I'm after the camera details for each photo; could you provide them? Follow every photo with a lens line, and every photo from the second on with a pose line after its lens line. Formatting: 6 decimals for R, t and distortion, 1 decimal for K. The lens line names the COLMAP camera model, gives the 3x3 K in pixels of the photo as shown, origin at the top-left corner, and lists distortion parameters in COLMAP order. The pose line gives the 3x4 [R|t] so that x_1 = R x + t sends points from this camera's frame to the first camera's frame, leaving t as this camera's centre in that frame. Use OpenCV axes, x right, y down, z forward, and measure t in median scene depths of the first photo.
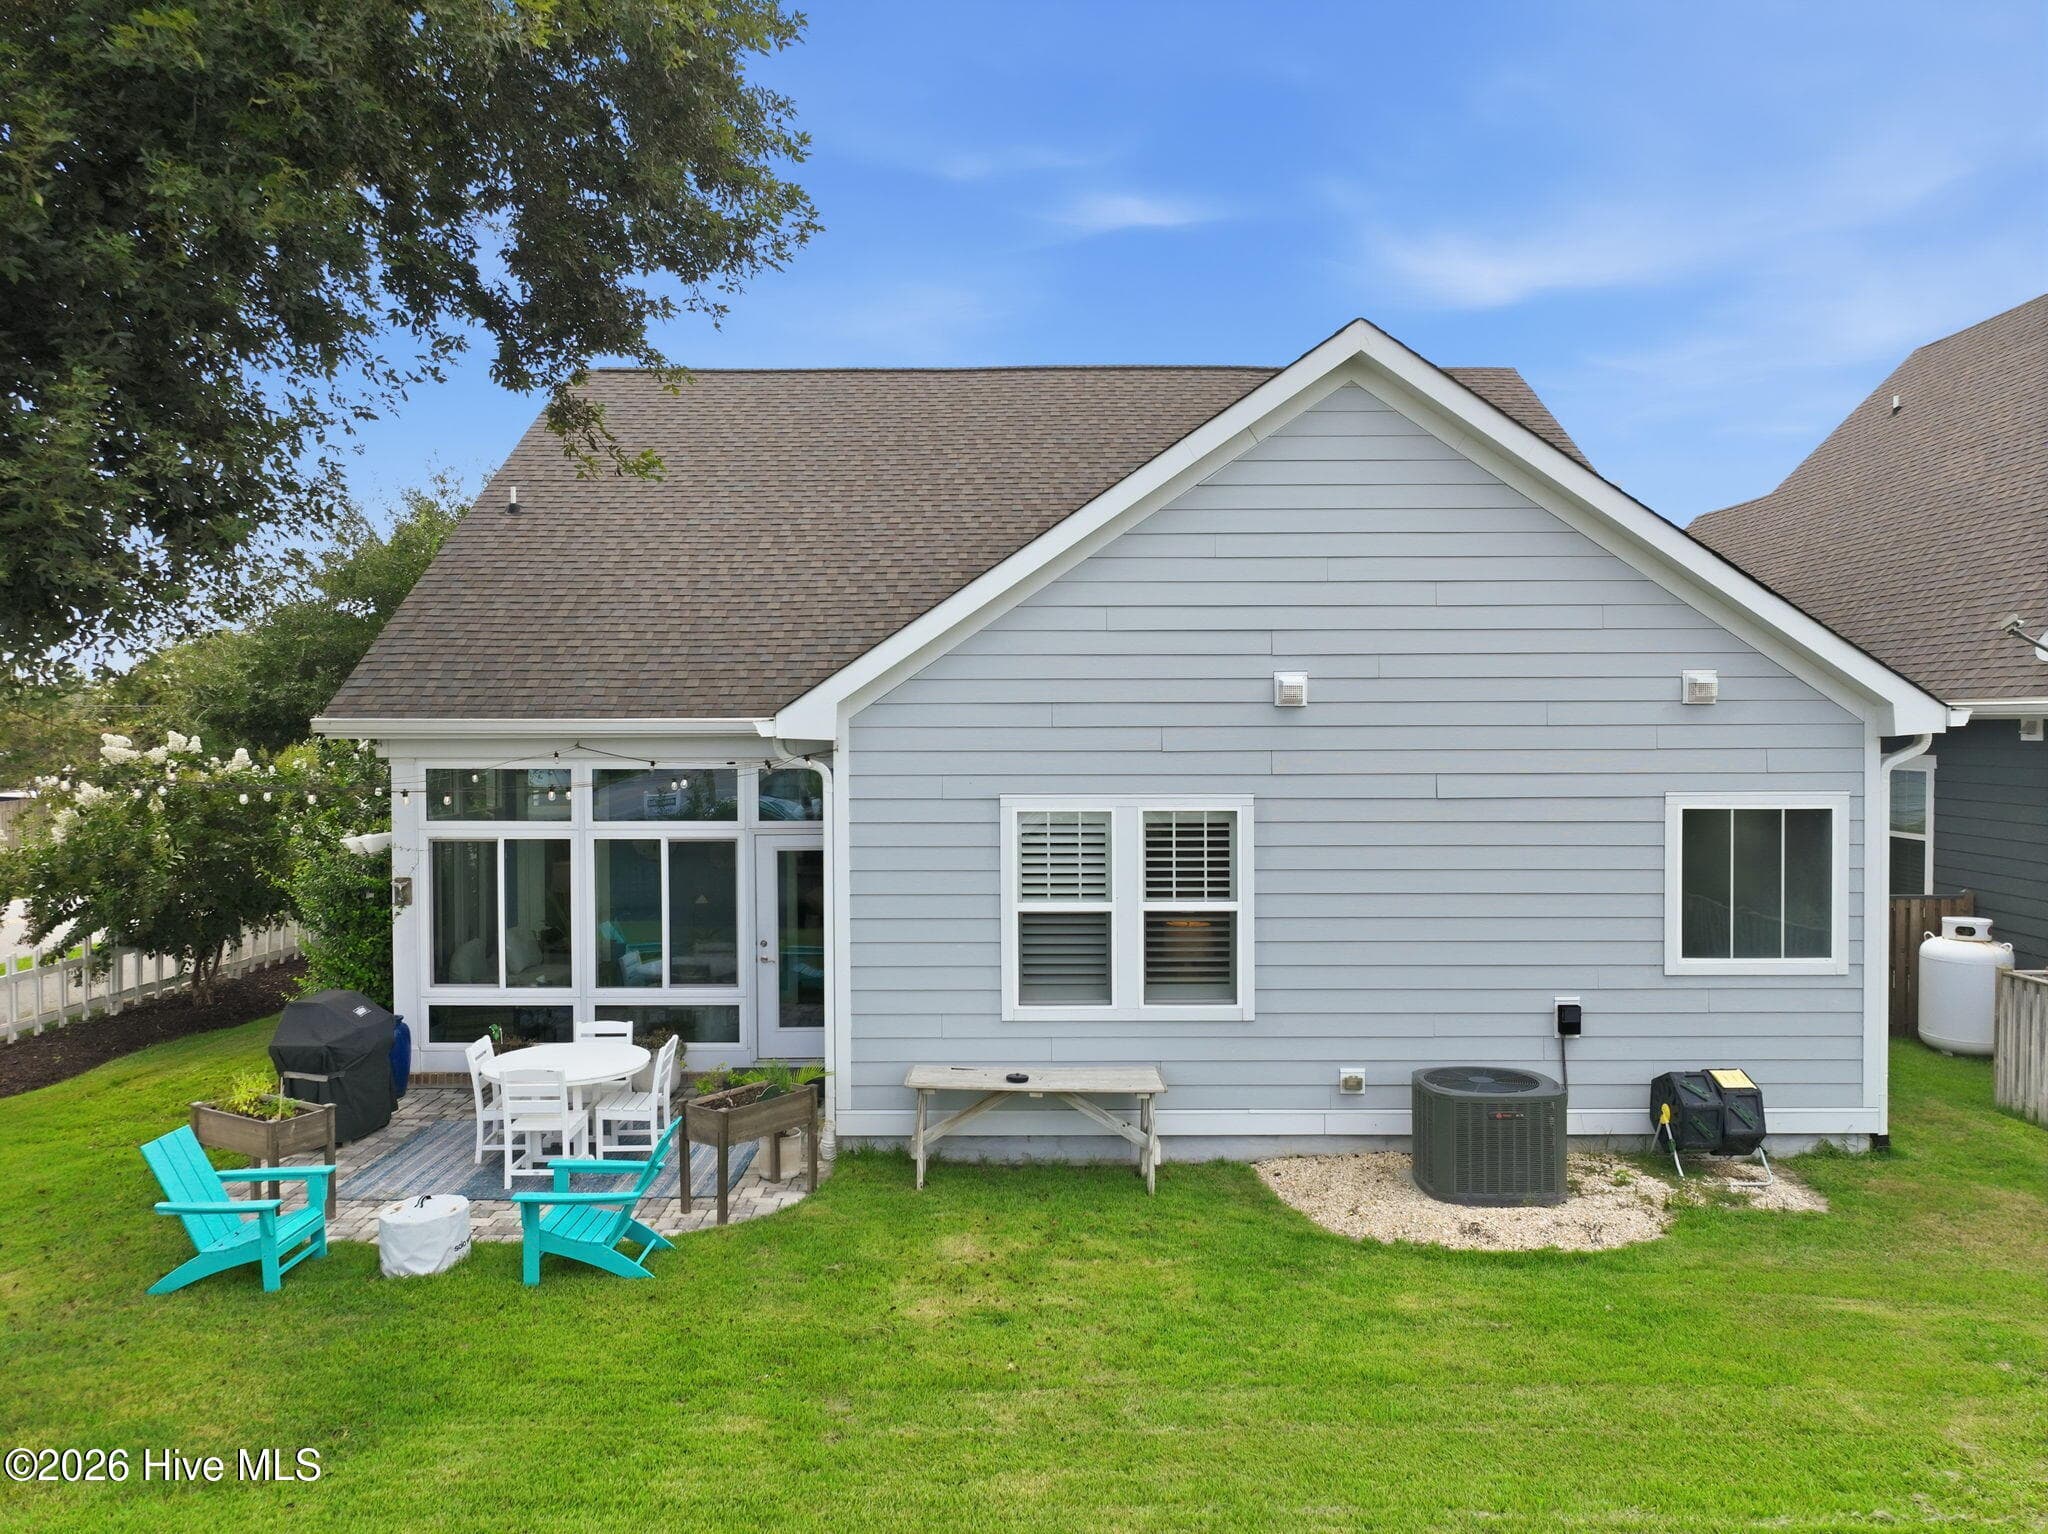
lens RADIAL K [[1458.4, 0, 1041.8], [0, 1458.4, 764.4], [0, 0, 1]] dist [0.003890, 0.005323]
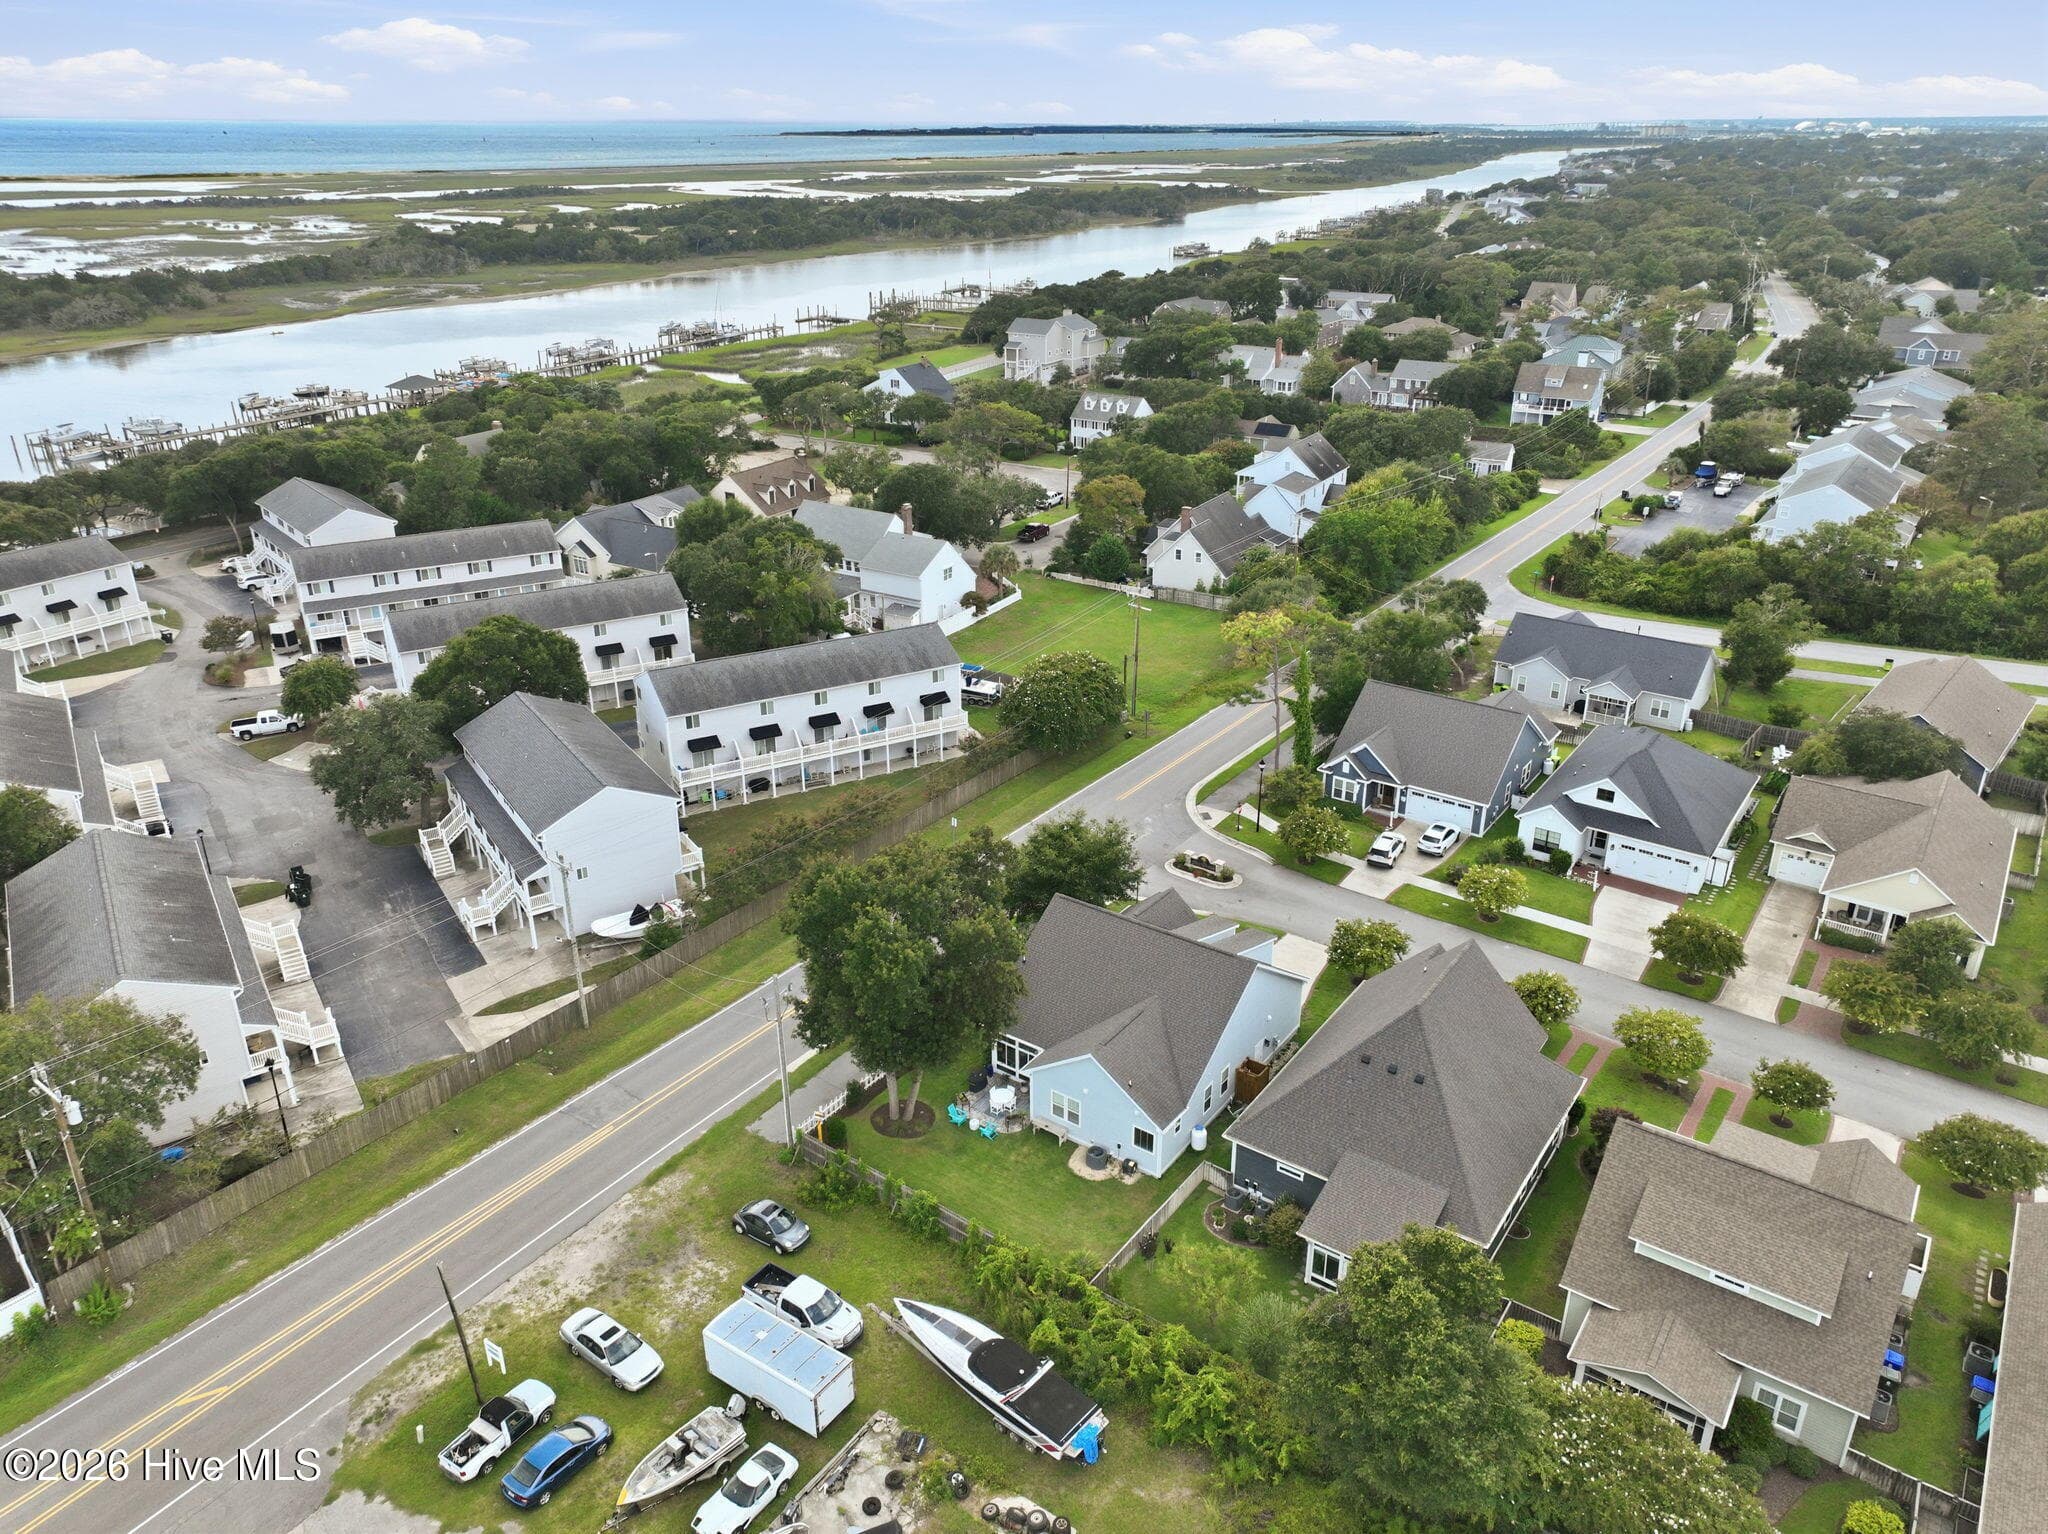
lens RADIAL K [[1458.4, 0, 1041.8], [0, 1458.4, 764.4], [0, 0, 1]] dist [0.003890, 0.005323]
pose [[0.816699, 0.241863, -0.523932, 3.215576], [-0.022597, 0.920635, 0.389771, -4.123303], [0.576621, -0.306486, 0.757347, -3.829028]]
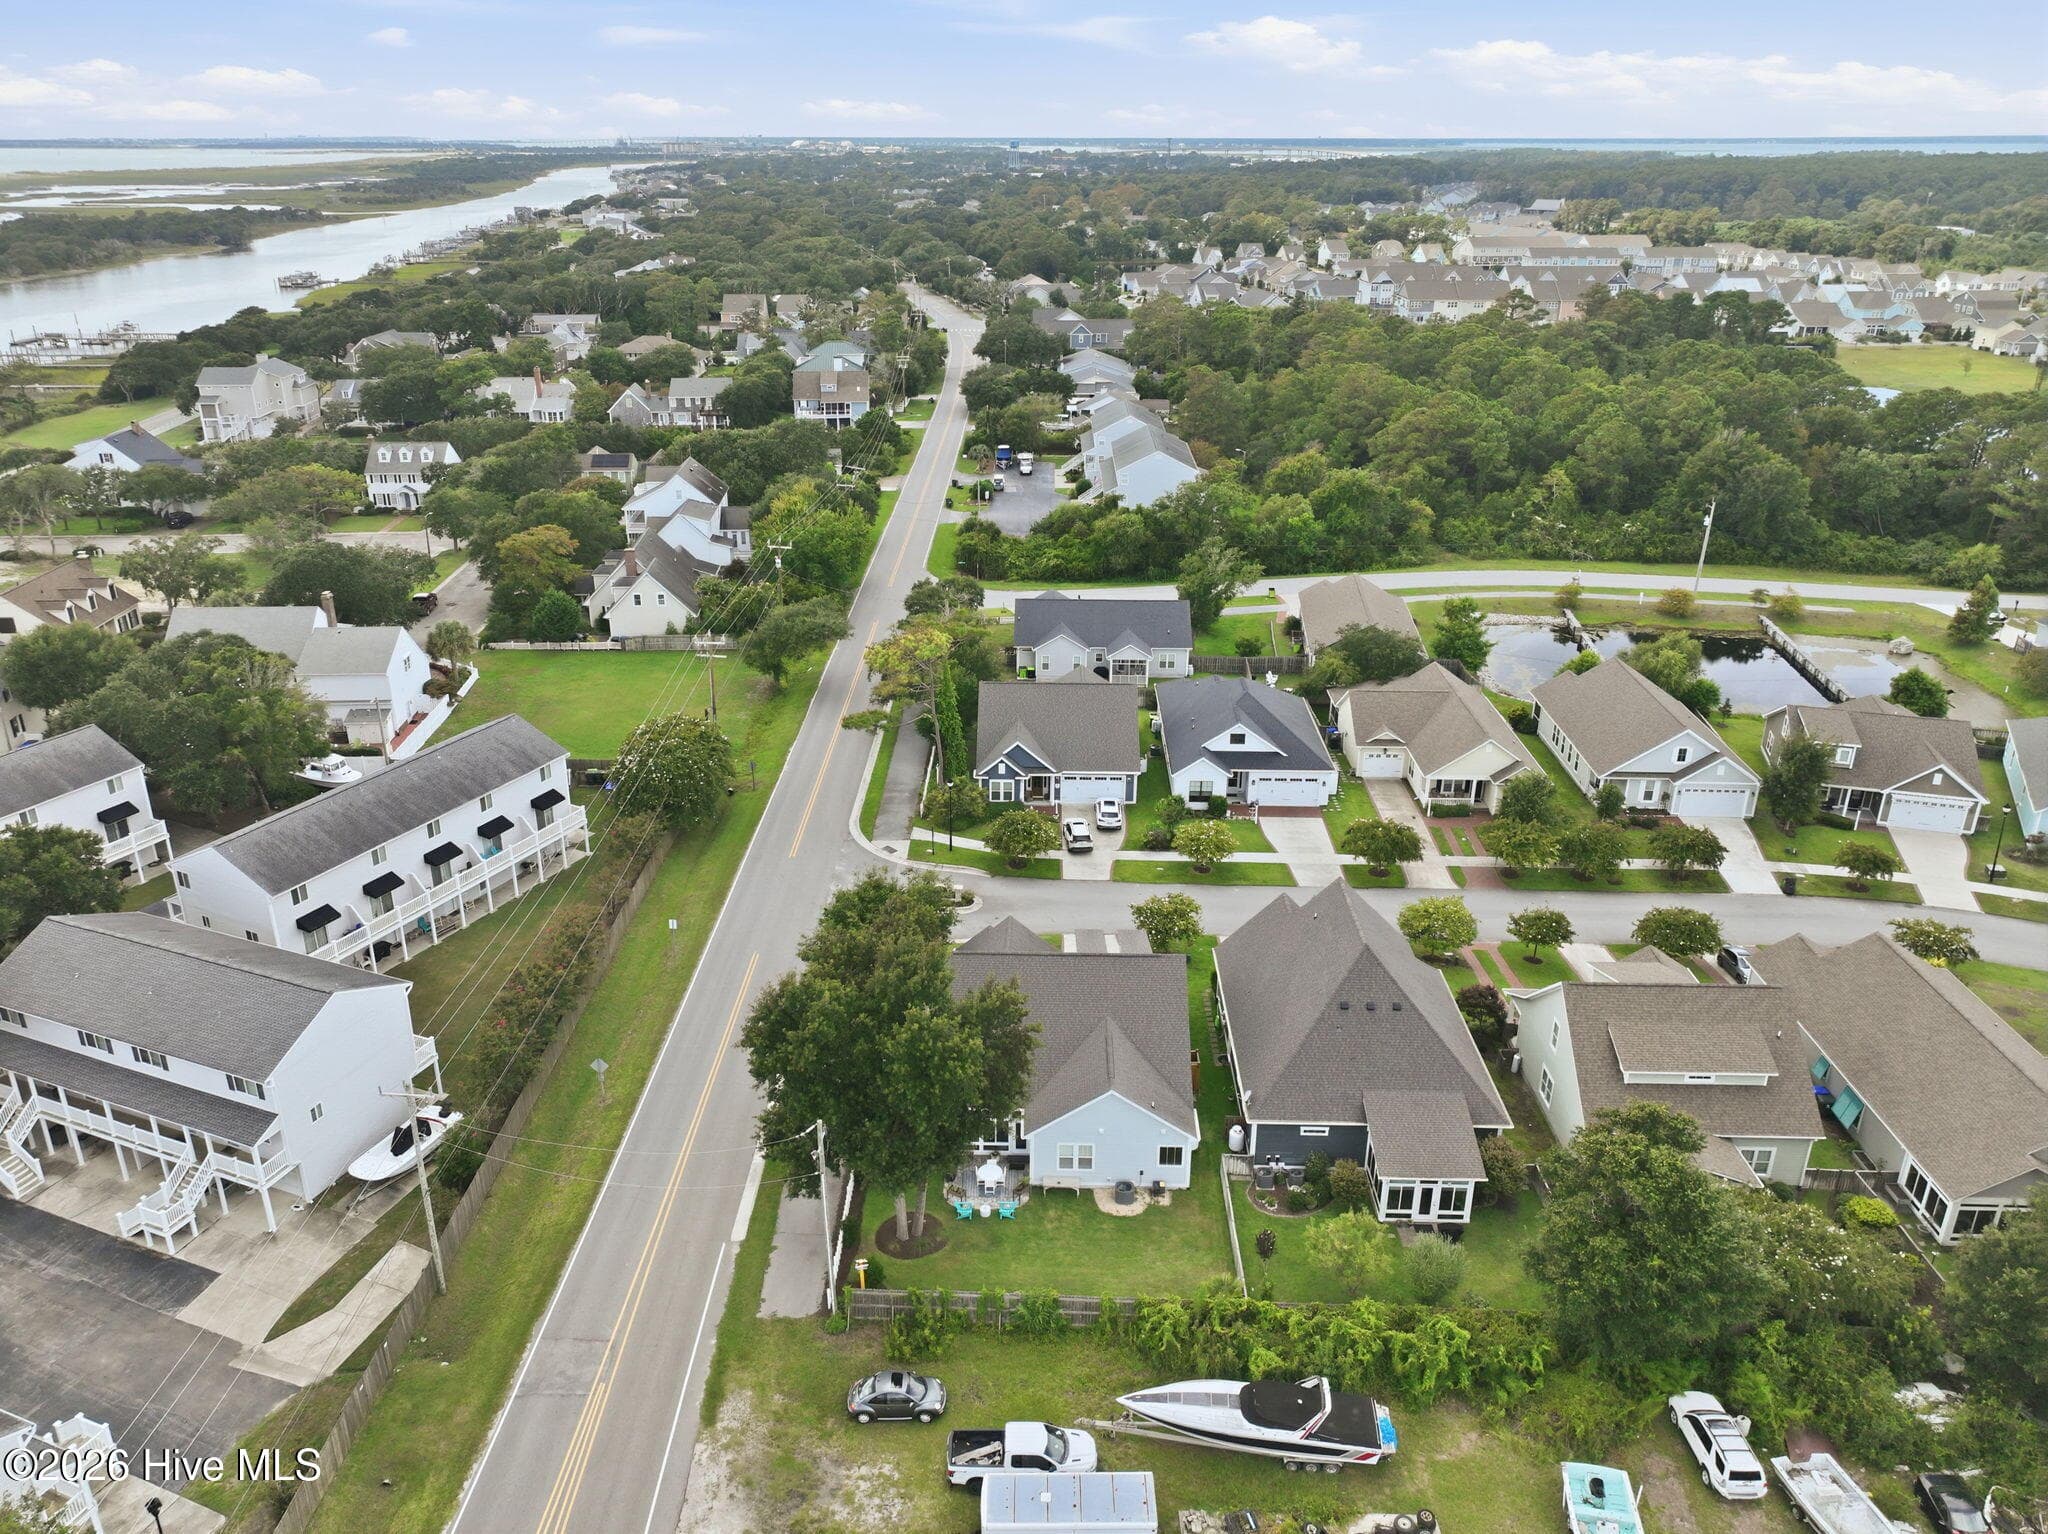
lens RADIAL K [[1458.4, 0, 1041.8], [0, 1458.4, 764.4], [0, 0, 1]] dist [0.003890, 0.005323]
pose [[0.999738, 0.018410, -0.013598, -0.039894], [-0.012052, 0.928537, 0.371043, -4.081085], [0.019457, -0.370782, 0.928516, -4.578255]]
